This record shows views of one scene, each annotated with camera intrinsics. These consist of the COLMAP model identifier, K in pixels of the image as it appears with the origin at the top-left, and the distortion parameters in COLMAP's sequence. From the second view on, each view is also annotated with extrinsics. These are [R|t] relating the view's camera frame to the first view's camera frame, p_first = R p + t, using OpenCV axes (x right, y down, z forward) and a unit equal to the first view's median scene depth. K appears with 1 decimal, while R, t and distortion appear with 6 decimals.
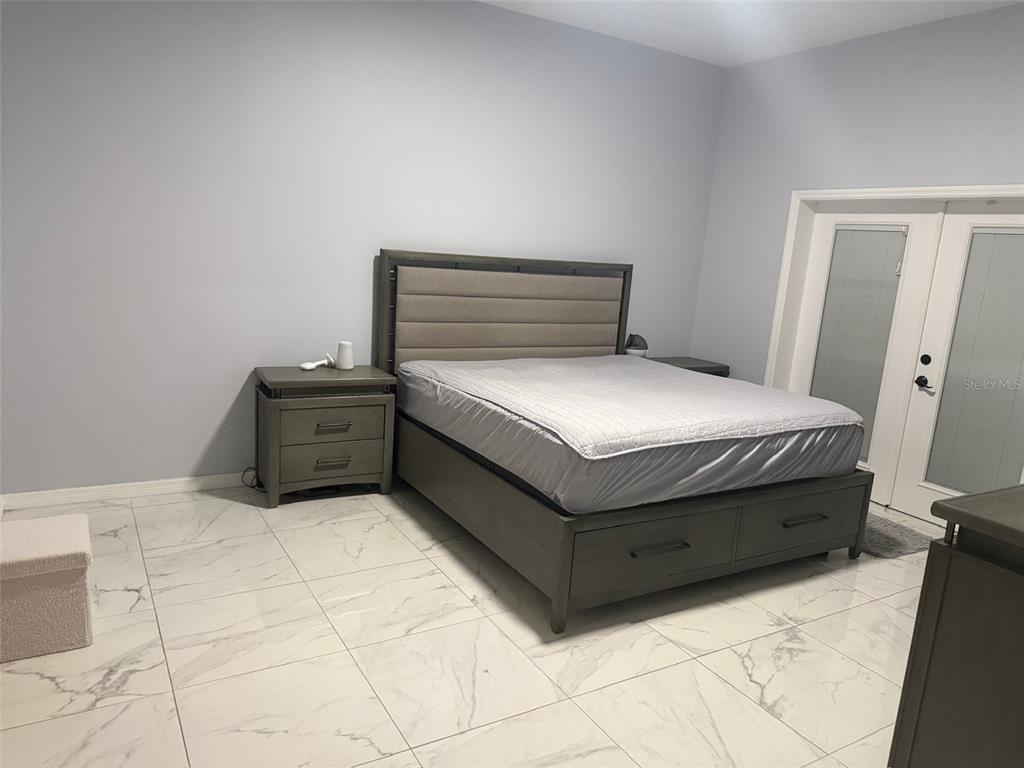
lens RADIAL K [[715.1, 0, 511.5], [0, 715.1, 384.9], [0, 0, 1]] dist [0.021268, -0.024383]
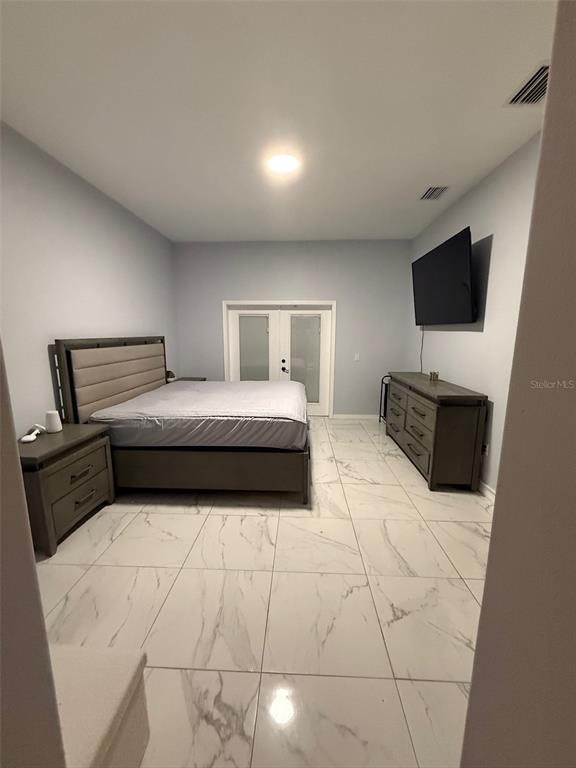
lens RADIAL K [[306.9, 0, 290.2], [0, 306.9, 382.1], [0, 0, 1]] dist [-0.002645, 0.000536]
pose [[0.535965, -0.201216, 0.819911, -0.458587], [0.191366, 0.974859, 0.114149, -0.095650], [-0.822266, 0.095723, 0.560995, 0.325854]]
